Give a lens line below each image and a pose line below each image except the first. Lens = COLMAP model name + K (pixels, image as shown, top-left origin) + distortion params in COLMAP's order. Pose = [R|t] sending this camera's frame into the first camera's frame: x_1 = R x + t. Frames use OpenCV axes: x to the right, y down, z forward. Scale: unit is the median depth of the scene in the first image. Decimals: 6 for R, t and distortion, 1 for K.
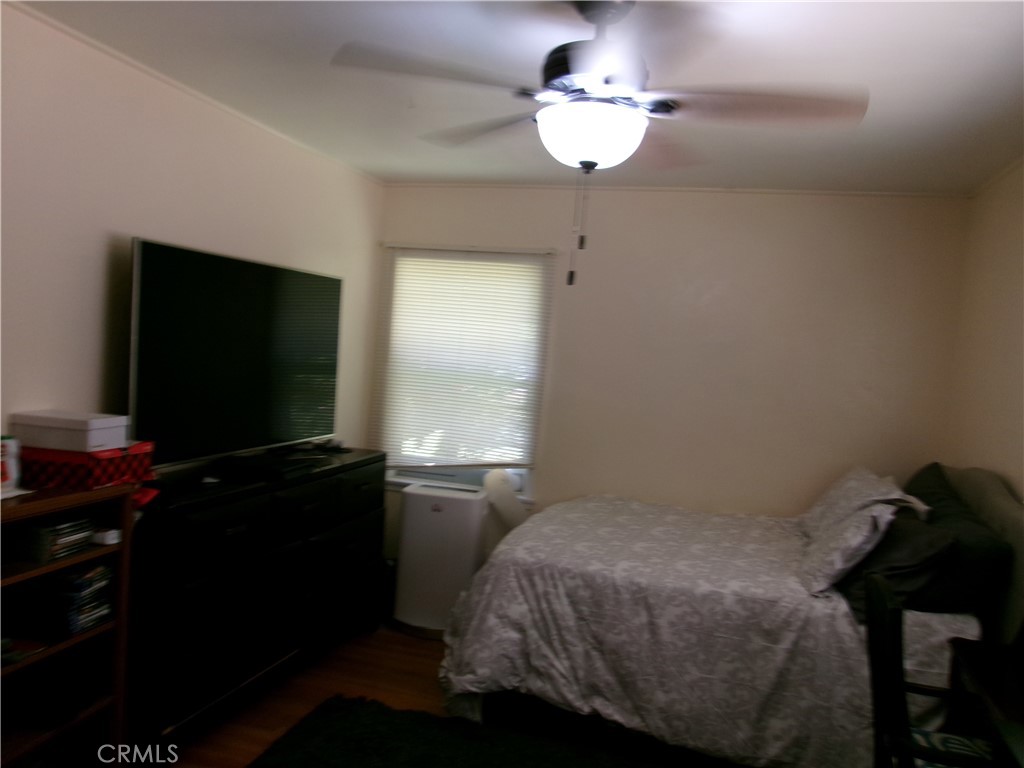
lens RADIAL K [[795.4, 0, 515.7], [0, 795.4, 389.9], [0, 0, 1]] dist [-0.026117, 0.049348]
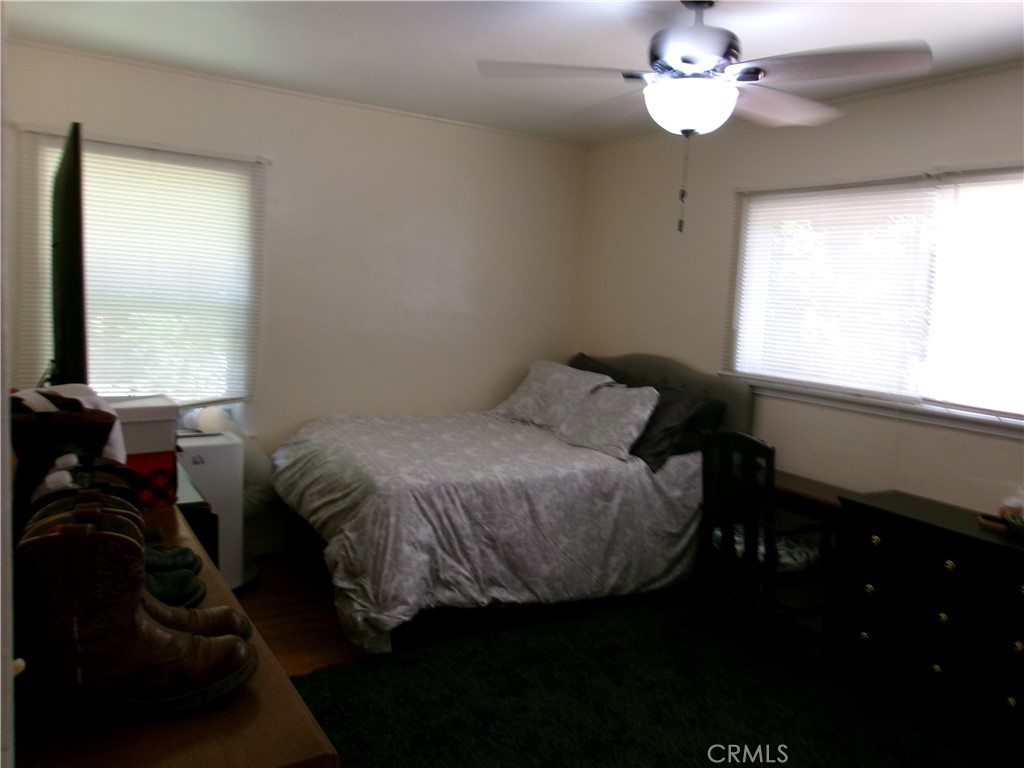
lens RADIAL K [[795.4, 0, 519.2], [0, 795.4, 379.3], [0, 0, 1]] dist [-0.026117, 0.049348]
pose [[0.652926, -0.115254, 0.748602, -0.686351], [0.031295, 0.991616, 0.125372, -0.045993], [-0.756775, -0.058431, 0.651059, 0.256924]]
